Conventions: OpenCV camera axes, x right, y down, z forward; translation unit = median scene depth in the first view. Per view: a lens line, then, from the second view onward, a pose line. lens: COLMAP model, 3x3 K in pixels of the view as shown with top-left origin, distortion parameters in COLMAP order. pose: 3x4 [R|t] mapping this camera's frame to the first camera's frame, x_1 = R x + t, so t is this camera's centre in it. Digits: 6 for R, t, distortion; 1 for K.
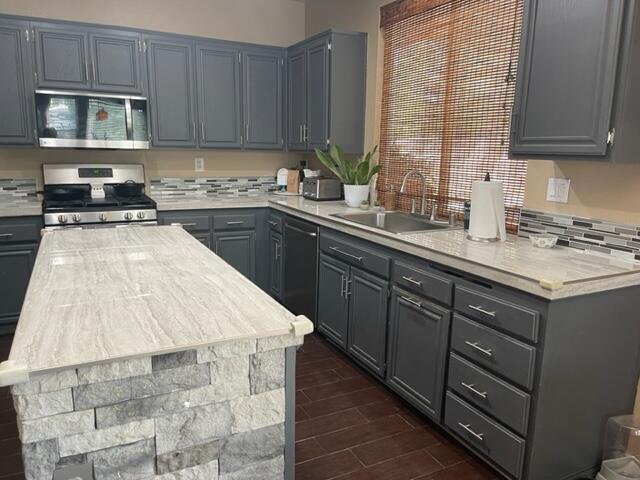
lens RADIAL K [[487.6, 0, 320.0], [0, 487.6, 240.0], [0, 0, 1]] dist [0.002431, -0.004630]
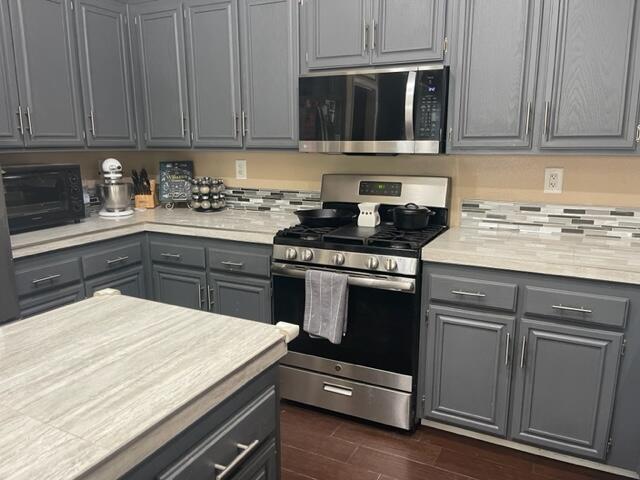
lens RADIAL K [[487.6, 0, 320.0], [0, 487.6, 240.0], [0, 0, 1]] dist [0.002431, -0.004630]
pose [[0.598543, 0.133756, -0.789845, 0.044542], [-0.137783, 0.988458, 0.062979, -0.101145], [0.789153, 0.071132, 0.610064, 0.538506]]
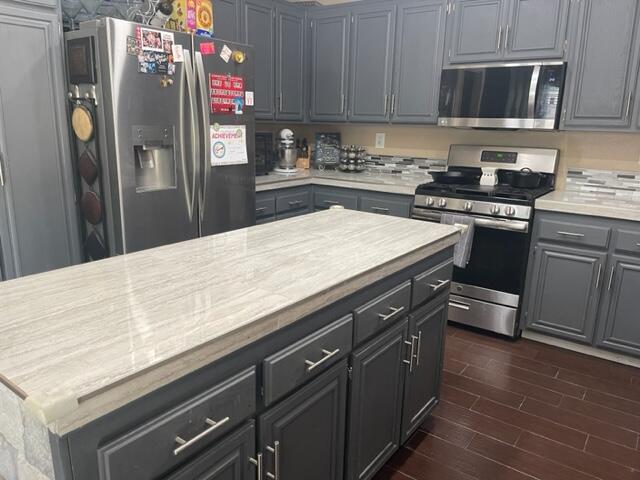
lens RADIAL K [[477.2, 0, 307.2], [0, 477.2, 238.4], [0, 0, 1]] dist [0.032118, -0.067267]
pose [[0.435767, 0.199019, -0.877780, 0.180819], [-0.180042, 0.974811, 0.131638, -0.047889], [0.881868, 0.100674, 0.460623, 0.327840]]
